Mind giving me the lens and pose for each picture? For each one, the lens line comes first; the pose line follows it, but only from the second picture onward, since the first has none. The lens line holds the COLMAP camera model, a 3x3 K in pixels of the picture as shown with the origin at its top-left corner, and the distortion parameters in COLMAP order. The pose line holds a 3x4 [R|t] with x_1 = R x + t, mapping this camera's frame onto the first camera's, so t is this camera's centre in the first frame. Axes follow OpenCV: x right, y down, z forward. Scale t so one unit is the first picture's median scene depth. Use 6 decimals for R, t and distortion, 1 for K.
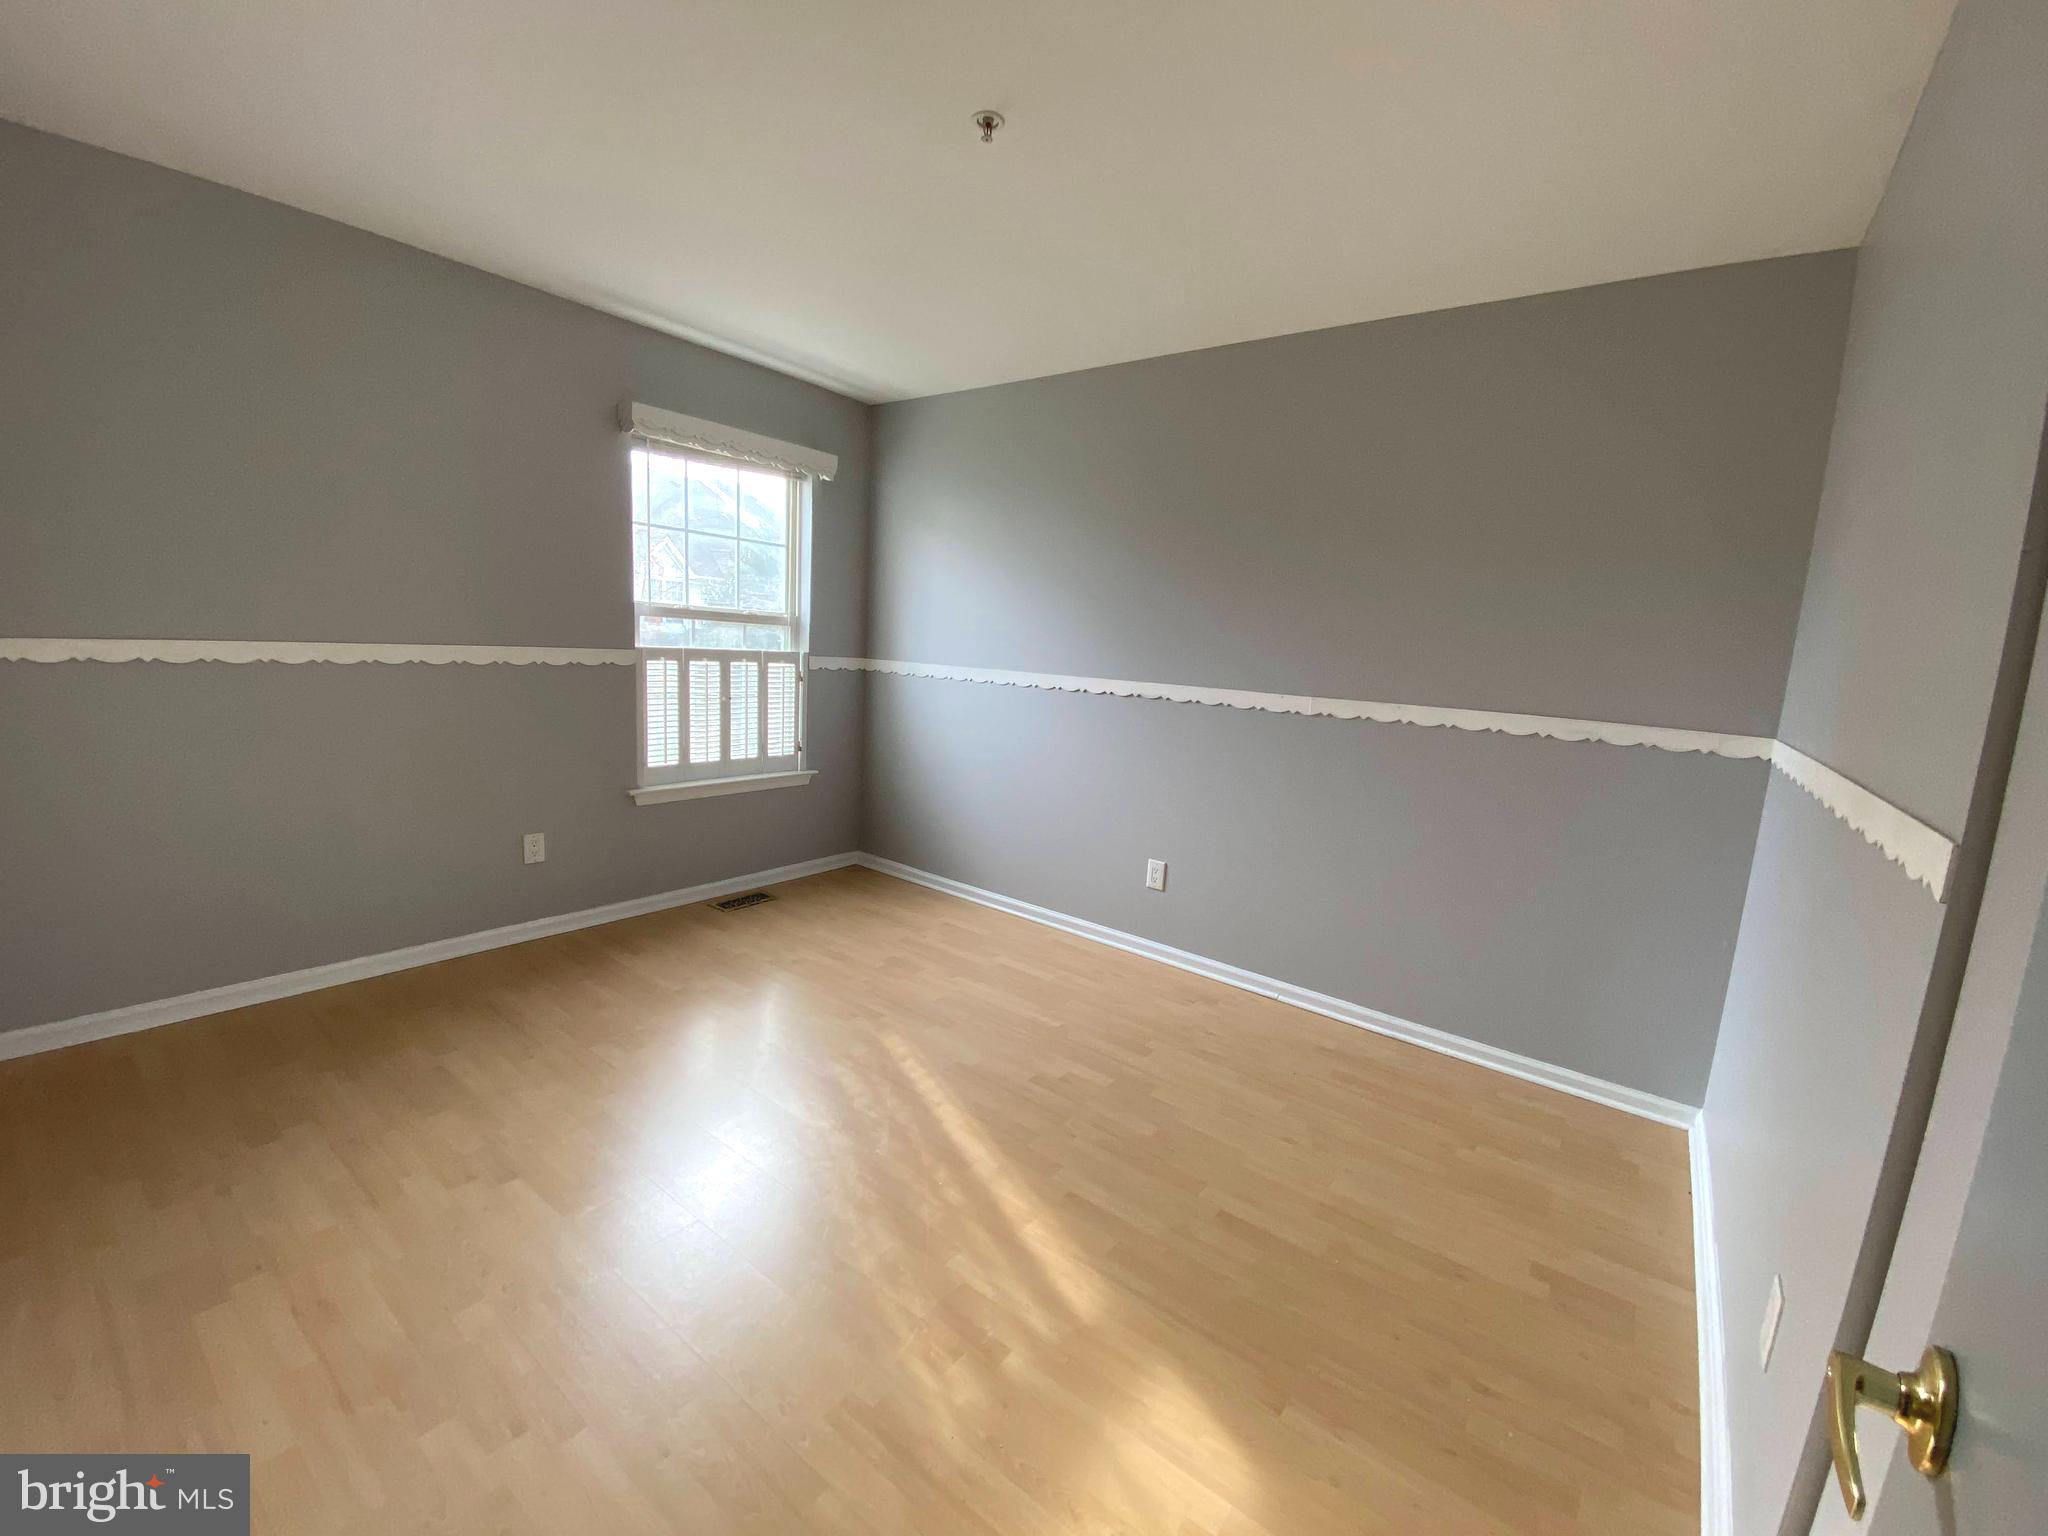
lens RADIAL K [[829.9, 0, 1027.5], [0, 829.9, 767.0], [0, 0, 1]] dist [0.011526, -0.016196]
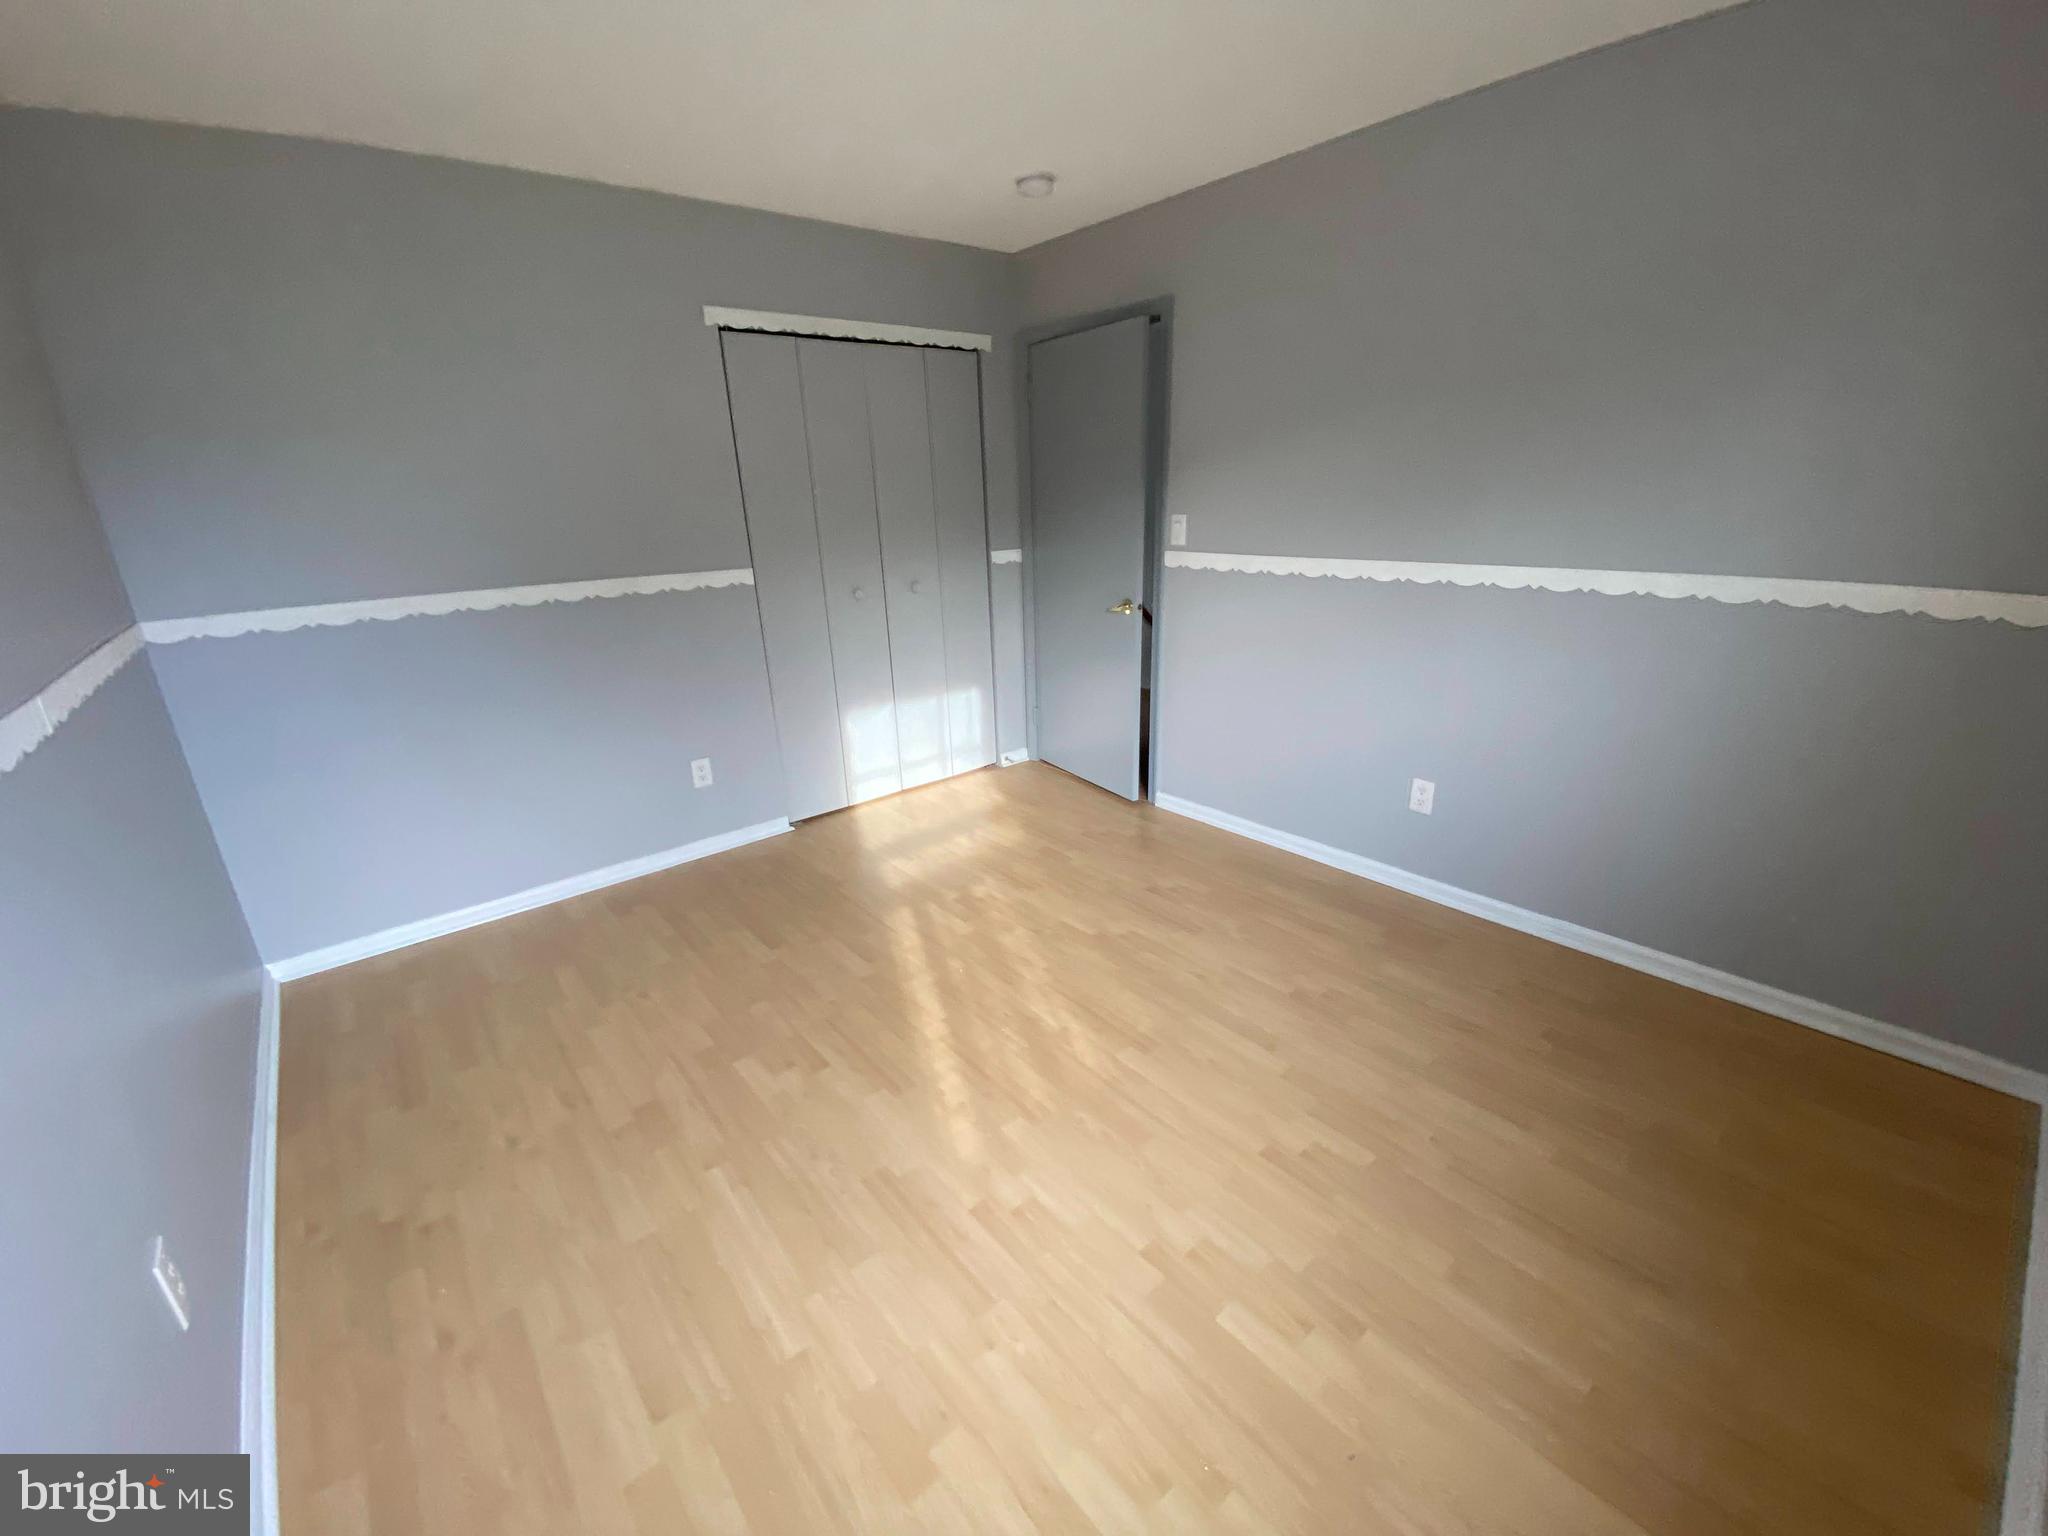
lens RADIAL K [[829.9, 0, 1027.5], [0, 829.9, 767.0], [0, 0, 1]] dist [0.011526, -0.016196]
pose [[-0.974819, -0.096715, 0.200931, -0.404963], [0.008961, 0.883336, 0.468656, -0.361656], [-0.222816, 0.458655, -0.860226, 1.816919]]
